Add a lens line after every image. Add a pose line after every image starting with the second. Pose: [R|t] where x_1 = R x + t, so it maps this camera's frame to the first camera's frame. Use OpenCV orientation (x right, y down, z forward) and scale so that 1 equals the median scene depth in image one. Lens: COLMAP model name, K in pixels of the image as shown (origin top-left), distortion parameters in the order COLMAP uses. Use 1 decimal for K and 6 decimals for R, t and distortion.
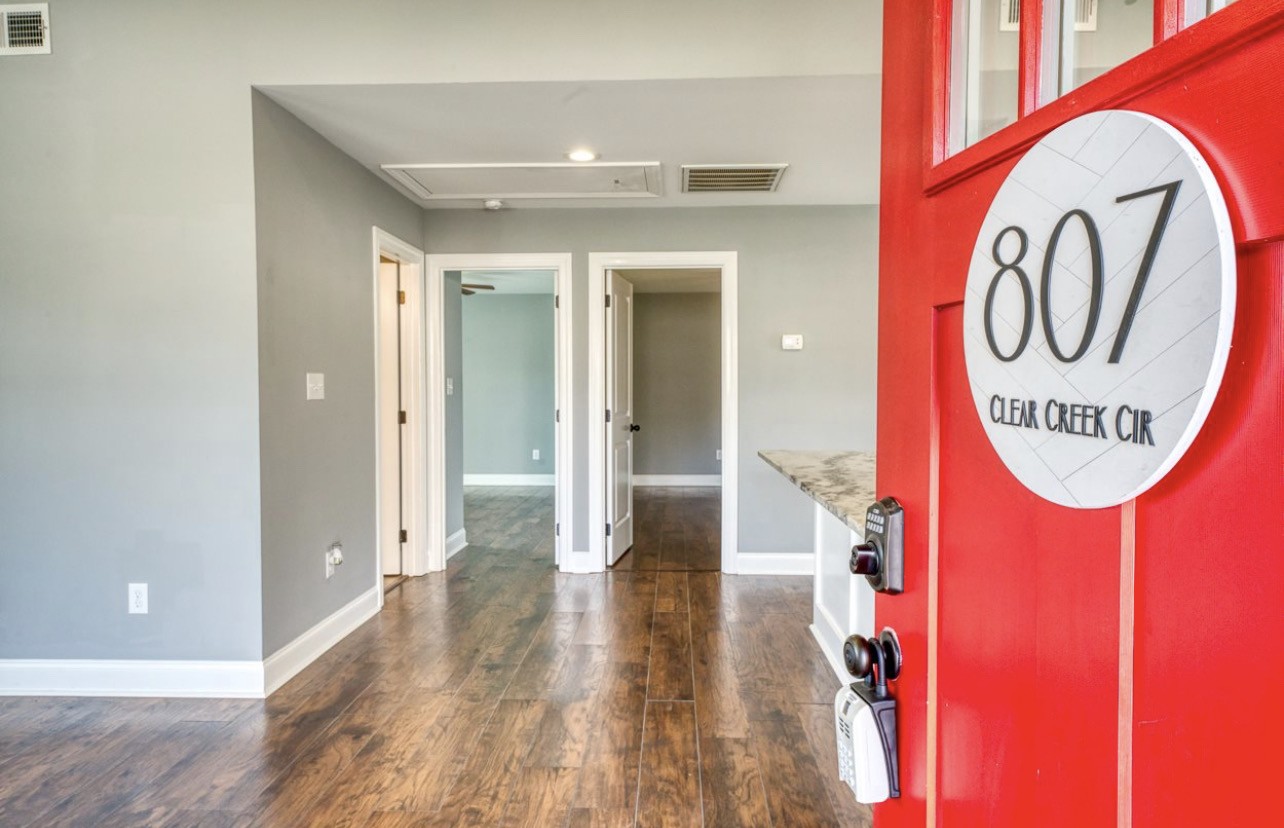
lens RADIAL K [[847.7, 0, 647.0], [0, 847.7, 412.7], [0, 0, 1]] dist [0.050706, 0.001997]
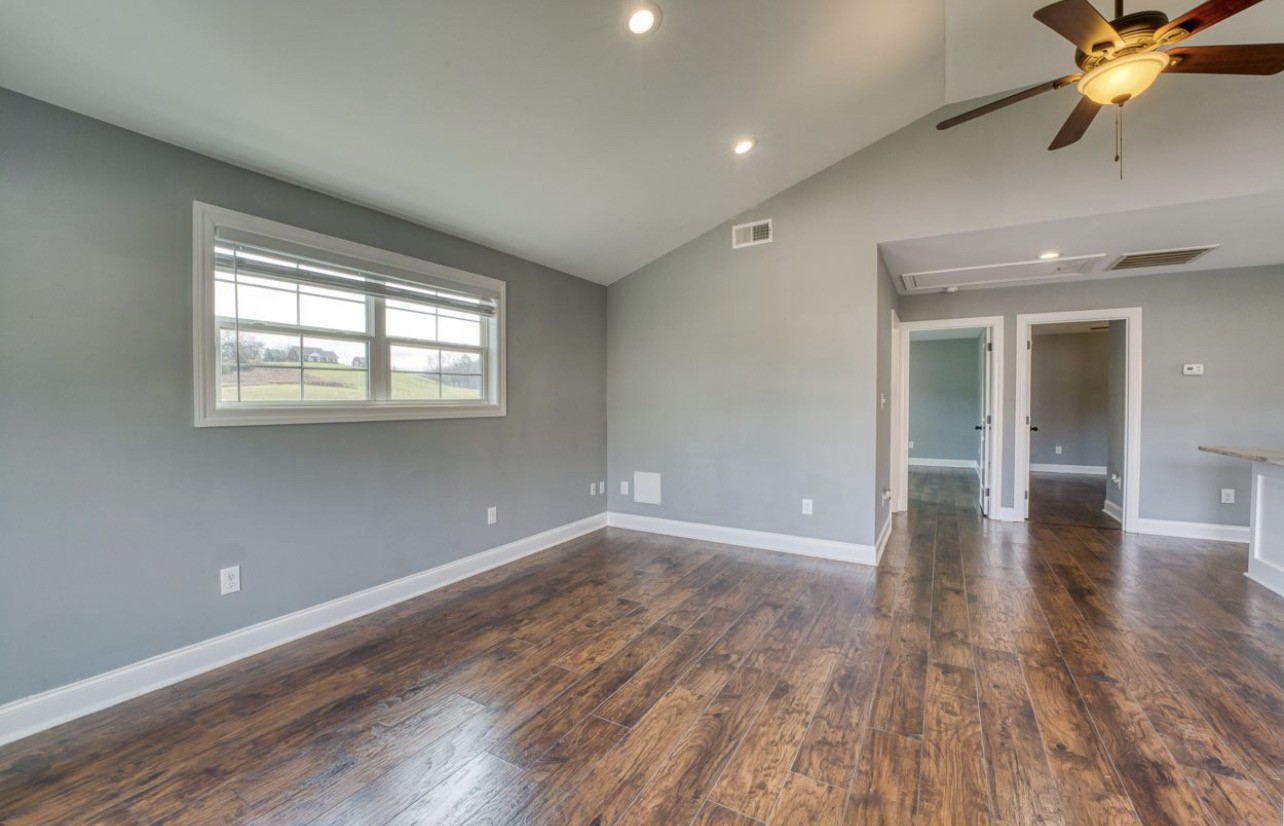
lens RADIAL K [[541.4, 0, 647.1], [0, 541.4, 409.8], [0, 0, 1]] dist [-0.004659, -0.000511]
pose [[0.894590, 0.009789, -0.446780, -0.233375], [-0.016645, 0.999796, -0.011423, 0.007735], [0.446577, 0.017655, 0.894571, -0.181984]]
